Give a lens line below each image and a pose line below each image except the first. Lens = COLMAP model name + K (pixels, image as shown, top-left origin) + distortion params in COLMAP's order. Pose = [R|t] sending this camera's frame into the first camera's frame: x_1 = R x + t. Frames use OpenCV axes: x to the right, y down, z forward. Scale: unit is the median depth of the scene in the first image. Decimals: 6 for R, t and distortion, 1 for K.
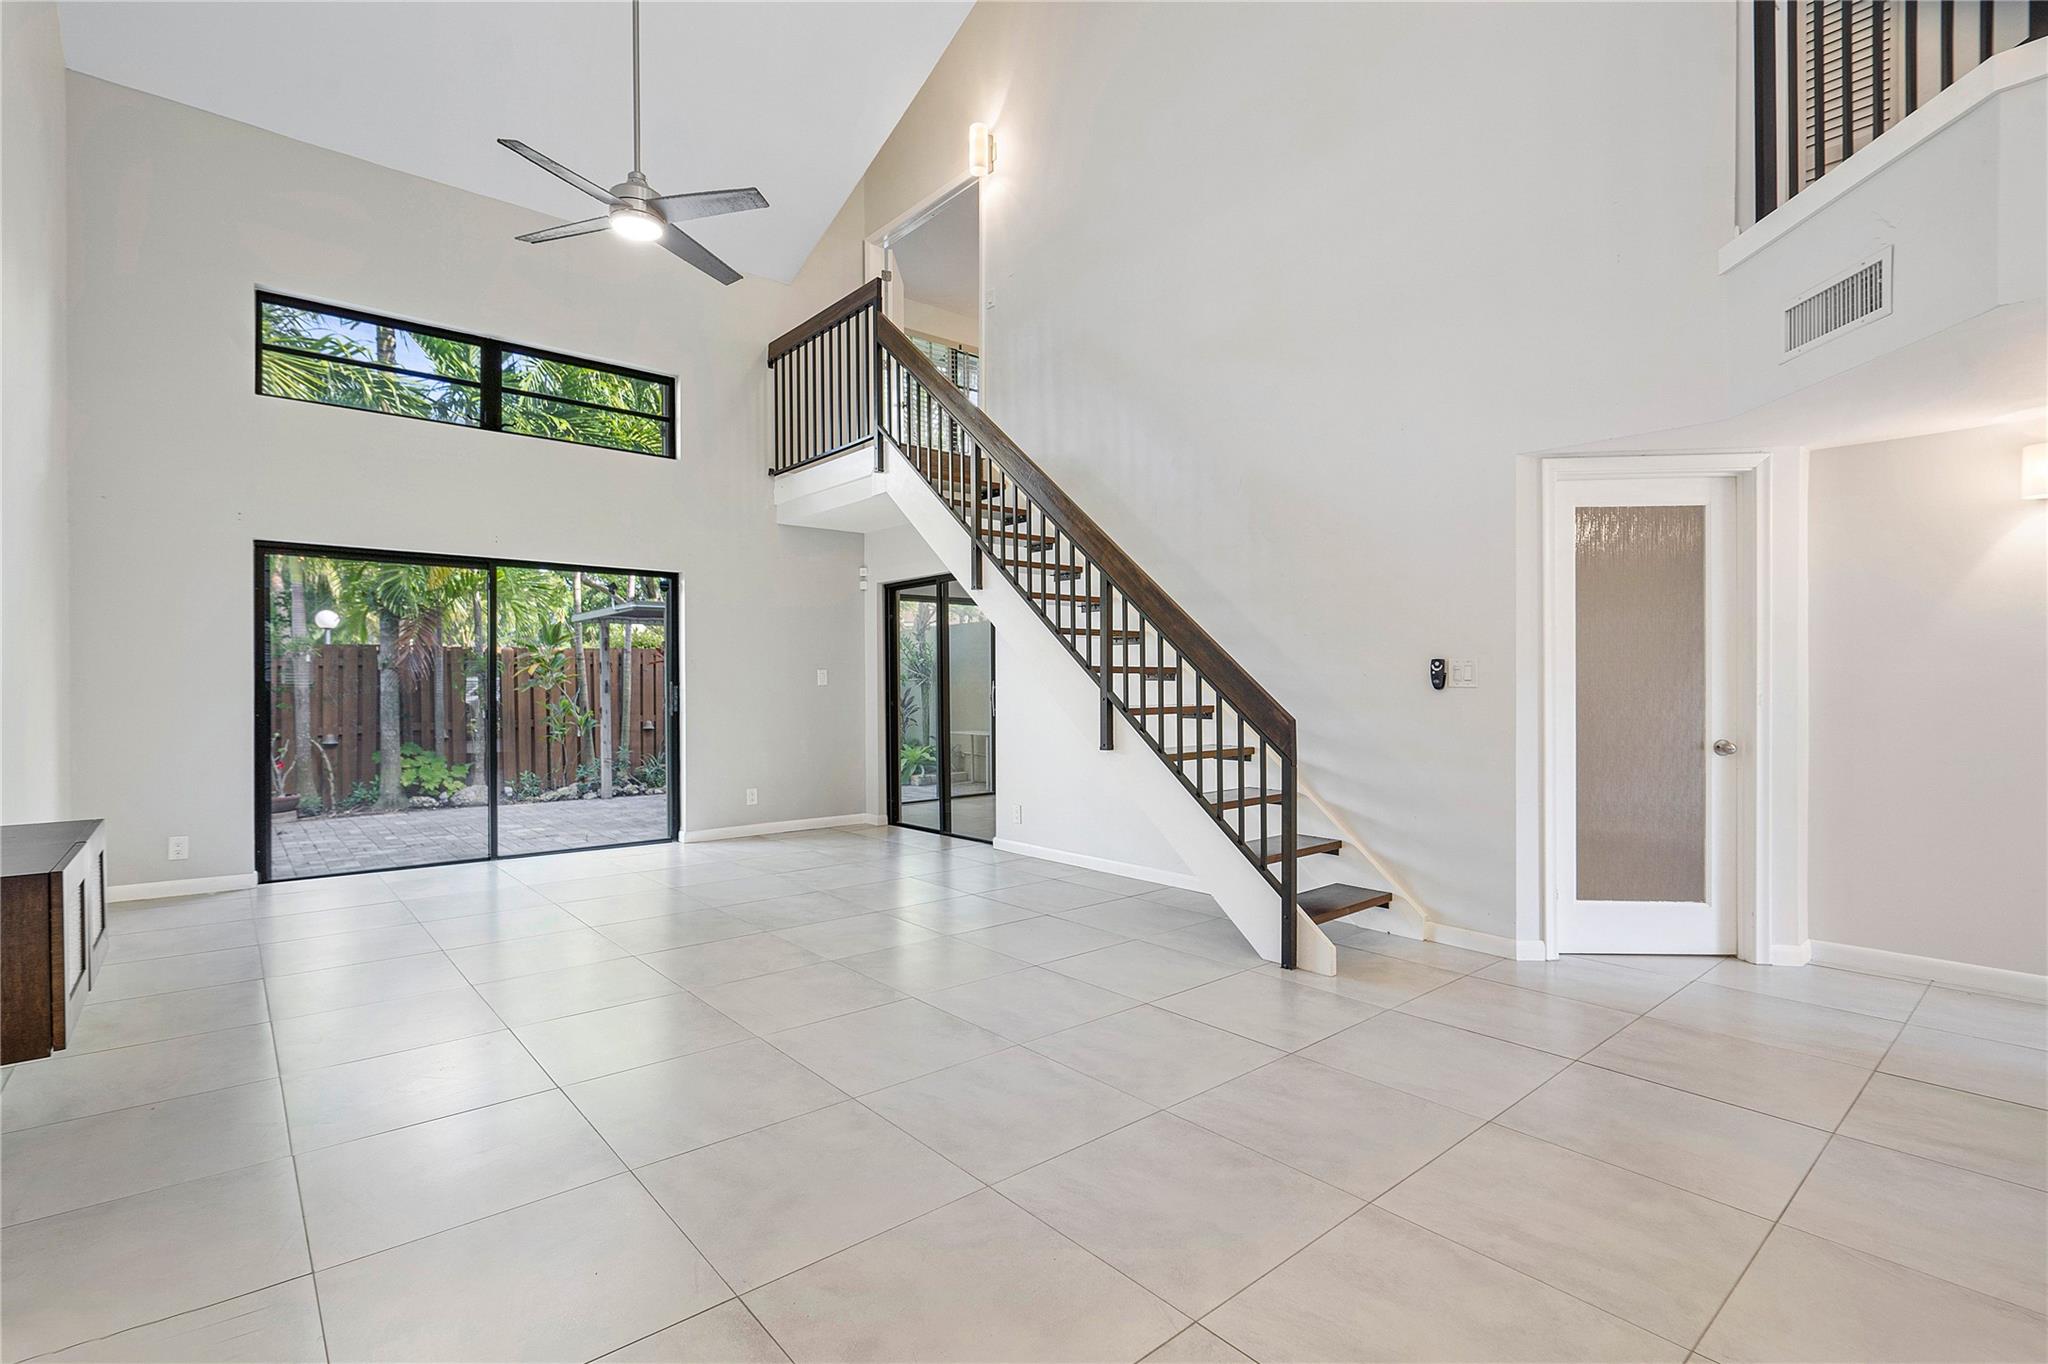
lens RADIAL K [[930.6, 0, 1024.0], [0, 930.6, 682.0], [0, 0, 1]] dist [0.012519, -0.000108]
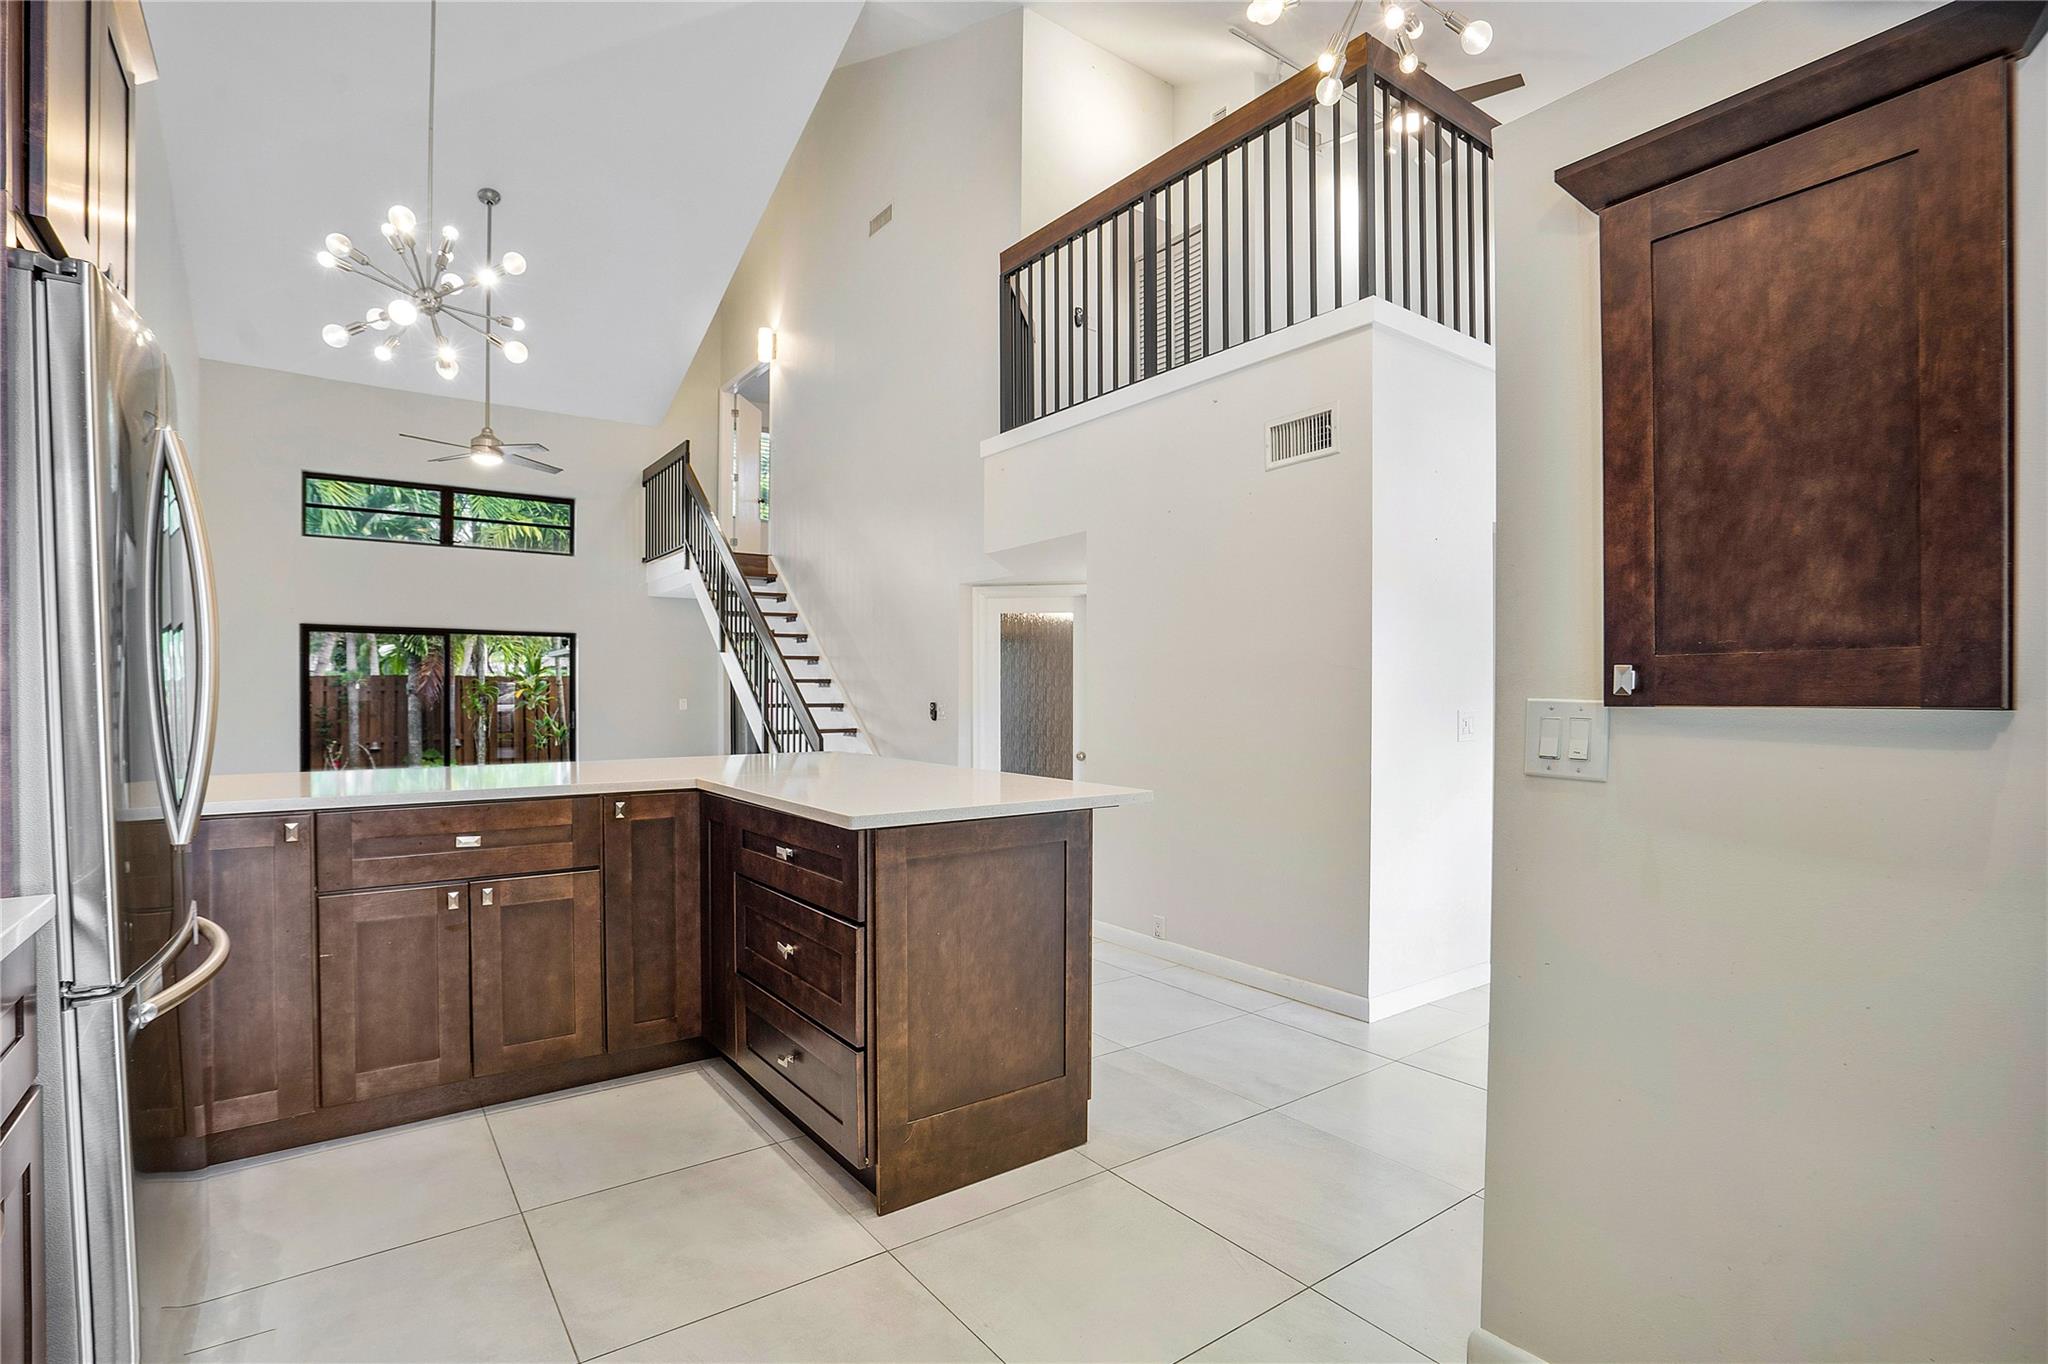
lens RADIAL K [[959.4, 0, 1032.8], [0, 959.4, 701.8], [0, 0, 1]] dist [-0.022655, -0.000185]
pose [[0.997451, 0.002168, -0.071321, 0.445615], [-0.001462, 0.999949, 0.009957, -0.025862], [0.071339, -0.009827, 0.997404, -0.434837]]
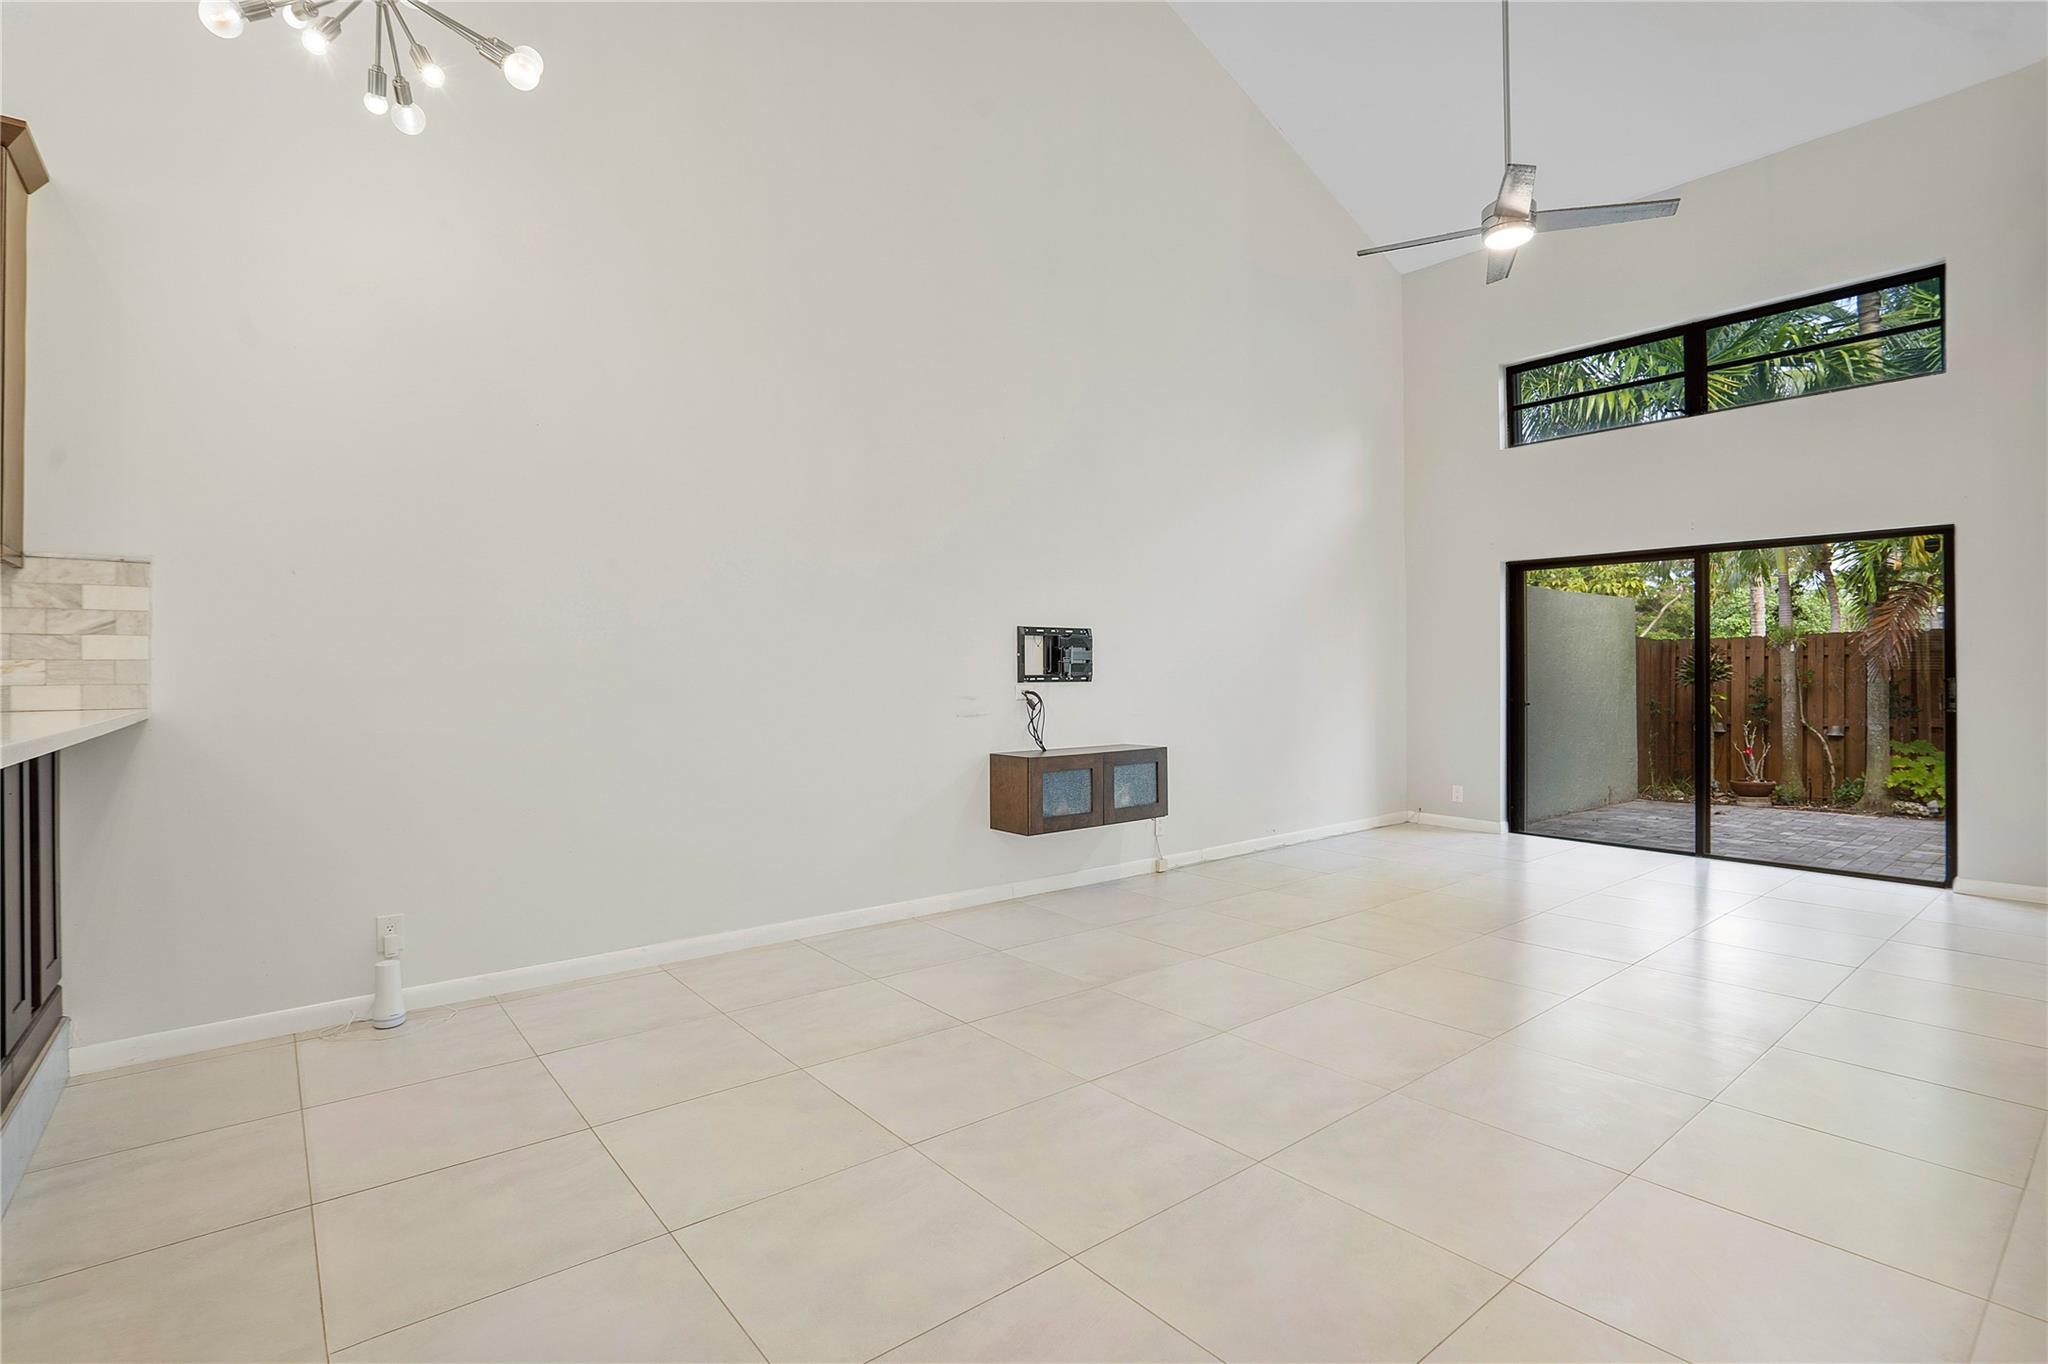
lens RADIAL K [[1005.0, 0, 1086.0], [0, 1005.0, 675.0], [0, 0, 1]] dist [-0.003296, -0.000641]
pose [[0.021459, 0.002468, -0.999767, 0.410781], [0.003971, 0.999989, 0.002553, -0.003230], [0.999762, -0.004025, 0.021449, 0.304703]]
